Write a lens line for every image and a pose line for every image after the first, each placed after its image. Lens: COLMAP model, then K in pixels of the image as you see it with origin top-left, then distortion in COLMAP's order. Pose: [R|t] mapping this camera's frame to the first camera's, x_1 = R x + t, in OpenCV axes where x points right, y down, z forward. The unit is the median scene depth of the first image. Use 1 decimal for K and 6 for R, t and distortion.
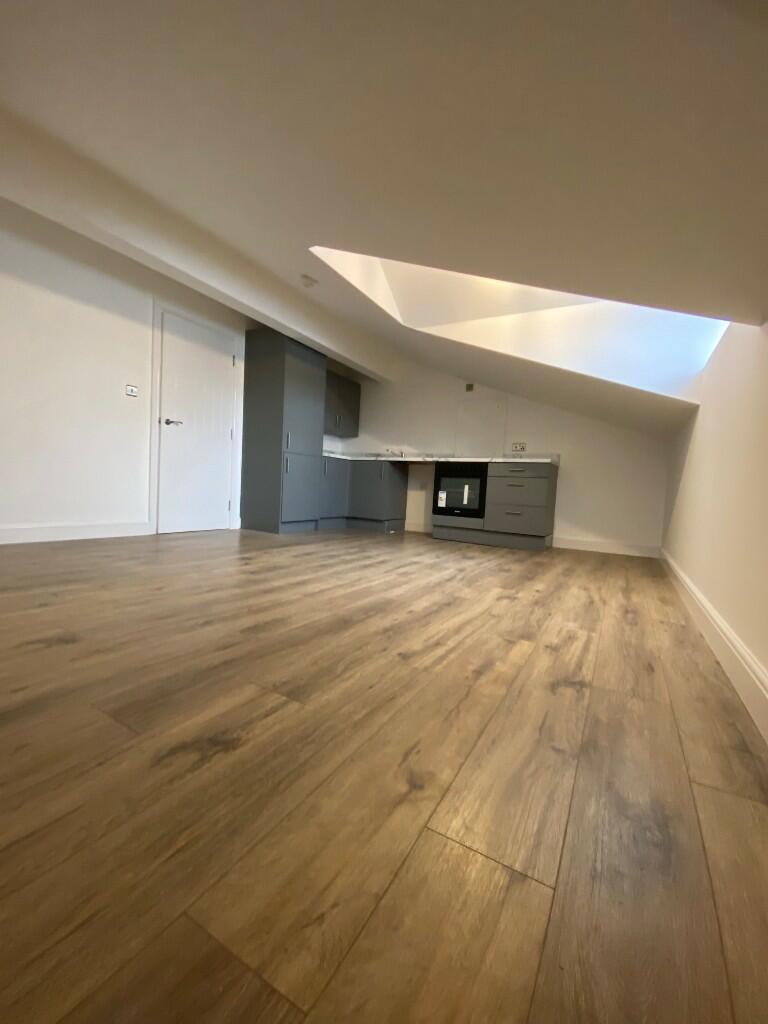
lens RADIAL K [[419.9, 0, 387.3], [0, 419.9, 512.1], [0, 0, 1]] dist [0.018669, -0.019298]
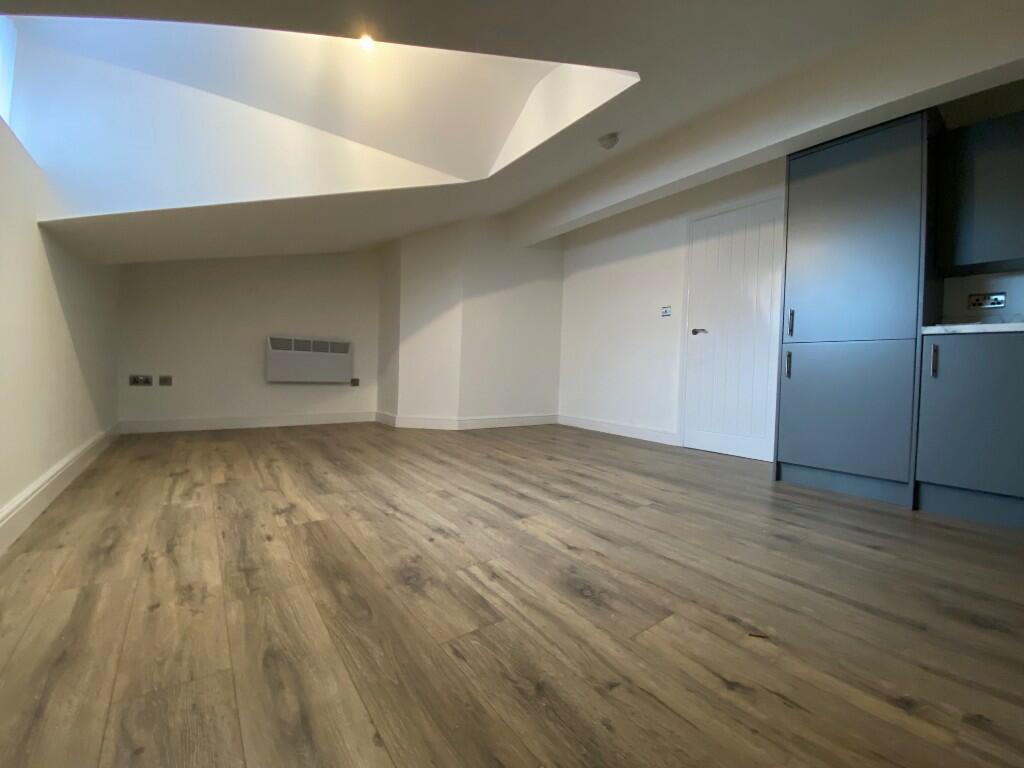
lens RADIAL K [[419.9, 0, 512.0], [0, 419.9, 384.0], [0, 0, 1]] dist [0.018669, -0.019298]
pose [[-0.404391, -0.042788, -0.913585, 0.926389], [-0.106759, 0.994285, 0.000688, -0.090694], [0.908334, 0.097812, -0.406647, 1.820193]]
